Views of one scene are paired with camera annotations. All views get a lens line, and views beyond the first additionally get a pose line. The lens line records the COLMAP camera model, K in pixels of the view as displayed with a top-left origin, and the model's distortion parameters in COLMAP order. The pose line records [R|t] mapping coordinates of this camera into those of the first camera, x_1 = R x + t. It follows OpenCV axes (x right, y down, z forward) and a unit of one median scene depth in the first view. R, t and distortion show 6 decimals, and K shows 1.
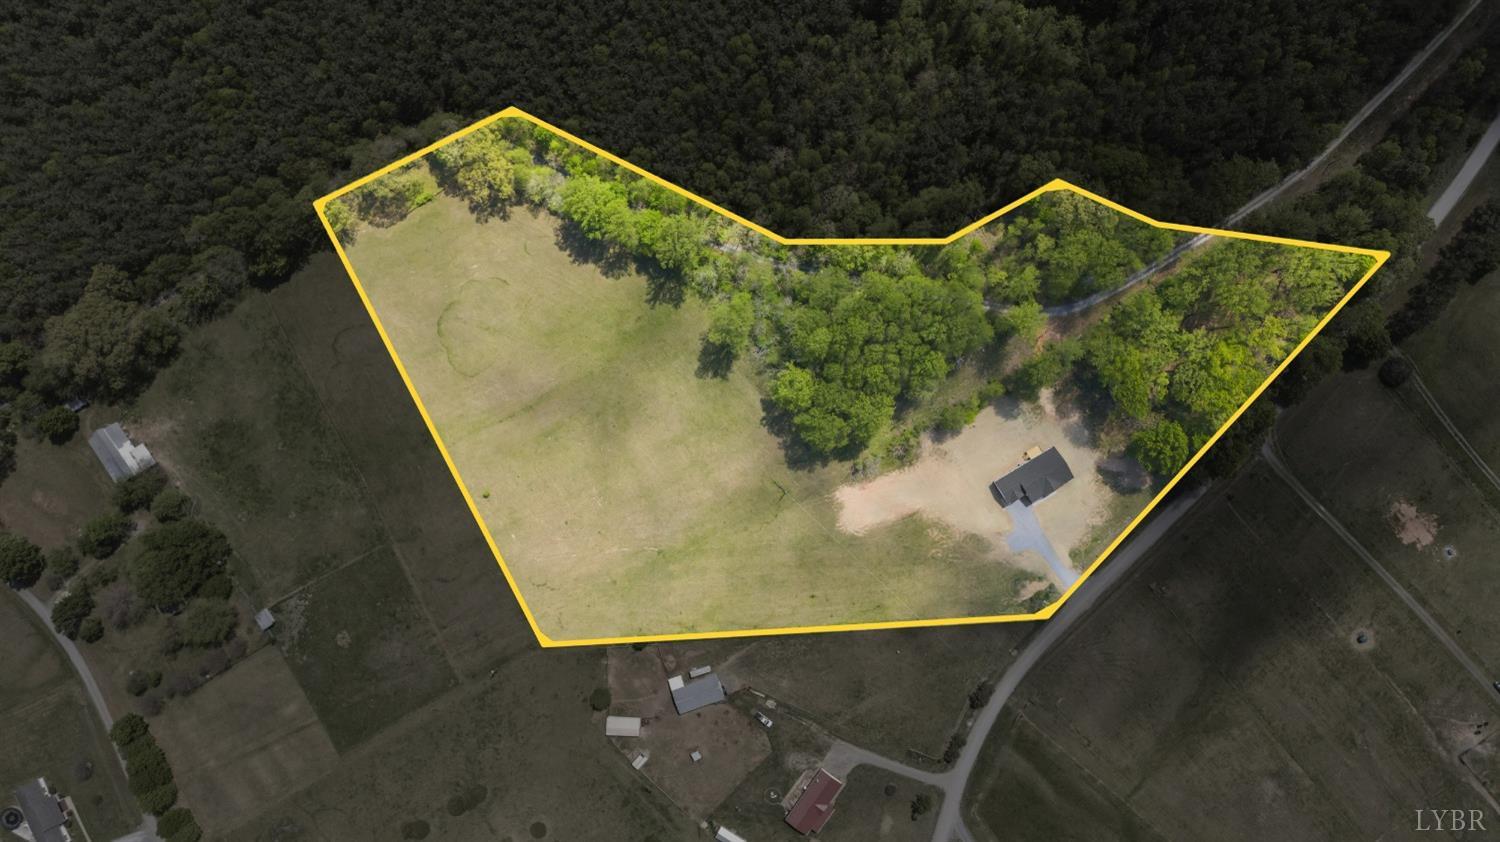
lens RADIAL K [[1064.2, 0, 753.6], [0, 1064.2, 439.5], [0, 0, 1]] dist [0.055423, -0.040968]
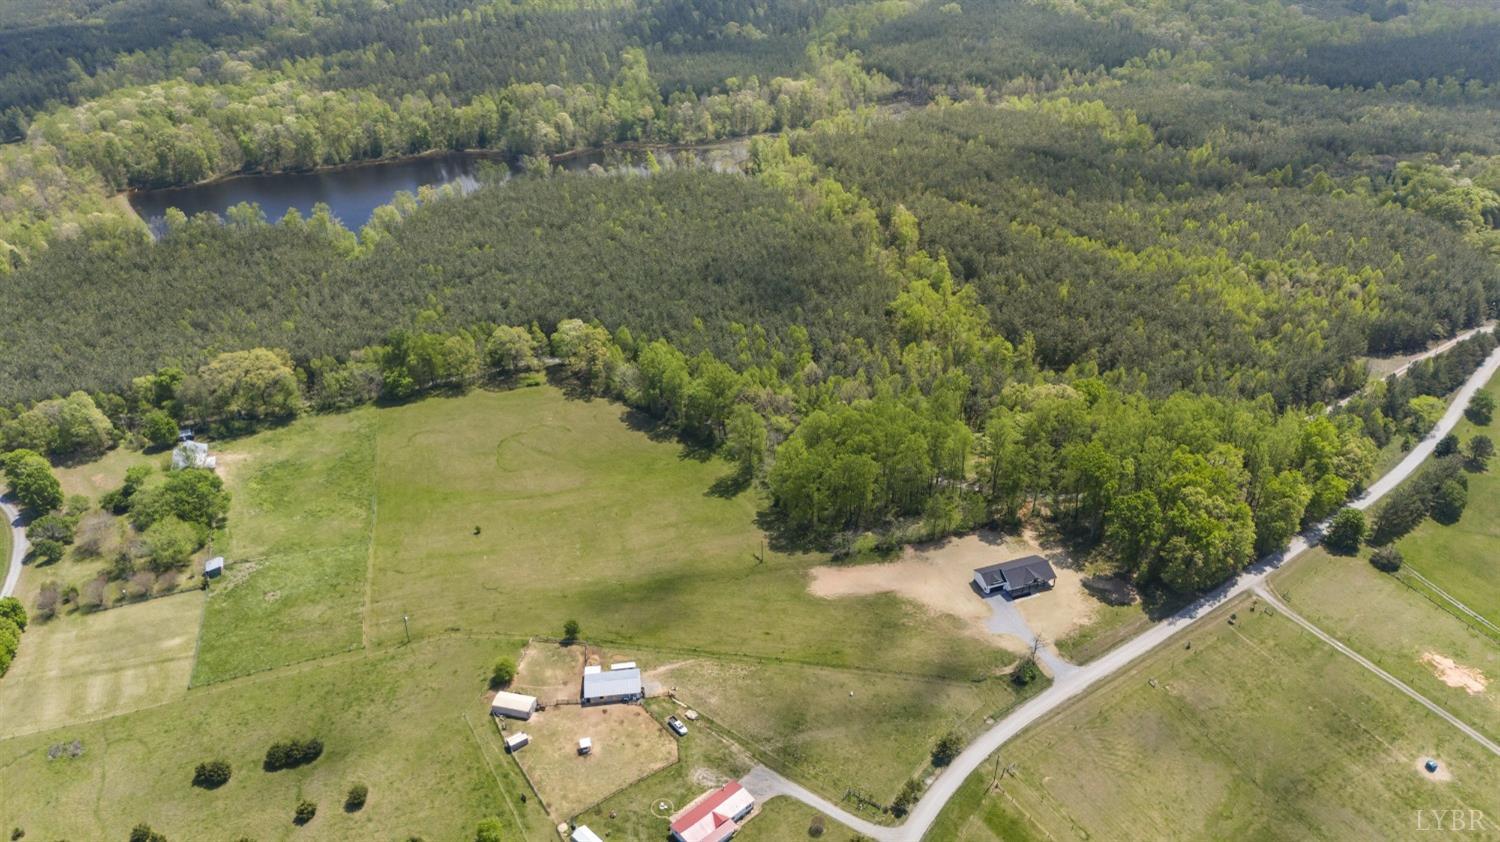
lens RADIAL K [[1064.2, 0, 753.6], [0, 1064.2, 439.5], [0, 0, 1]] dist [0.055423, -0.040968]
pose [[0.976297, 0.129315, -0.173557, 0.180239], [-0.216041, 0.533821, -0.817534, 0.803589], [-0.013071, 0.835651, 0.549105, 0.361237]]
